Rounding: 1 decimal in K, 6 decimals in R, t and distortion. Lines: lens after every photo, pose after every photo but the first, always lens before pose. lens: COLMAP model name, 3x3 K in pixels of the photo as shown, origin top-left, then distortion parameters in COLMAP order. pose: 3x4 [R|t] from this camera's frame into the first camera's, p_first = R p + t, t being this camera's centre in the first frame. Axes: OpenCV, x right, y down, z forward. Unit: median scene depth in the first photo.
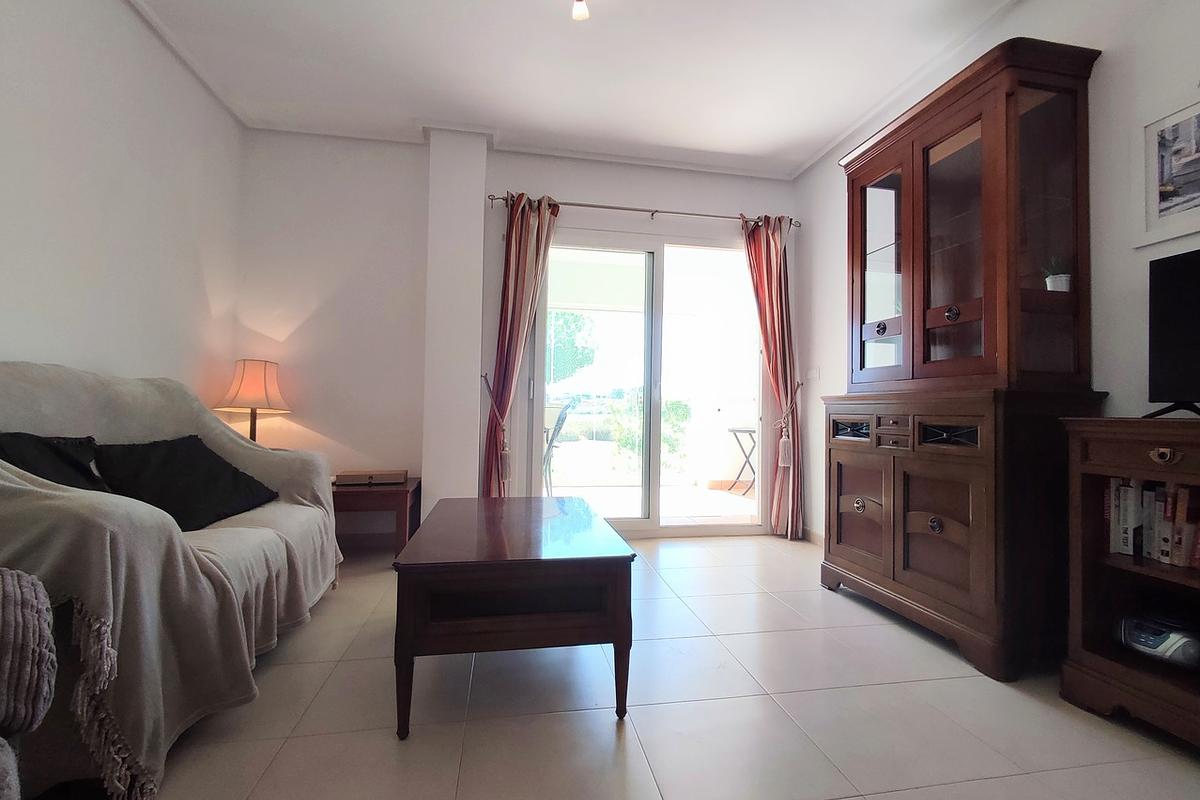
lens RADIAL K [[544.5, 0, 616.6], [0, 544.5, 394.9], [0, 0, 1]] dist [-0.000645, -0.004744]
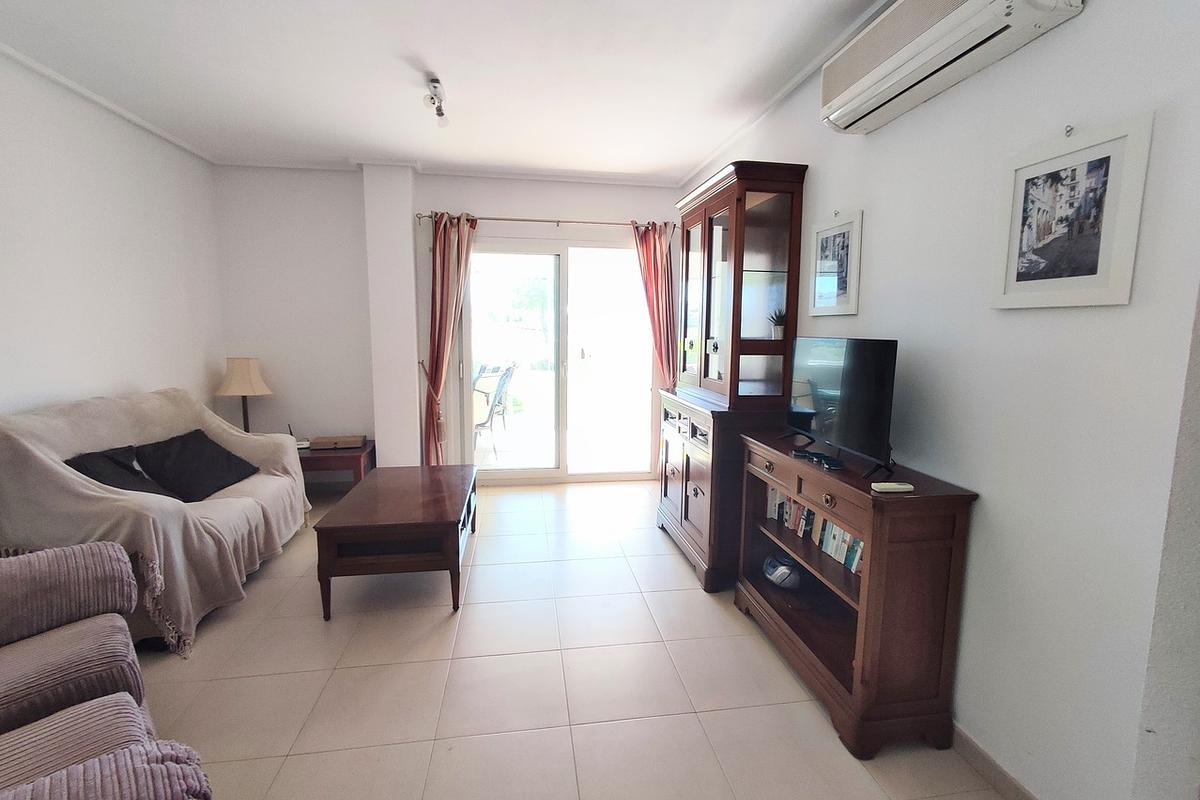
lens RADIAL K [[544.5, 0, 619.0], [0, 544.5, 393.0], [0, 0, 1]] dist [-0.000645, -0.004744]
pose [[0.999740, -0.001703, -0.022719, 0.437007], [0.005052, 0.988947, 0.148186, -0.264160], [0.022216, -0.148262, 0.988698, -0.456321]]
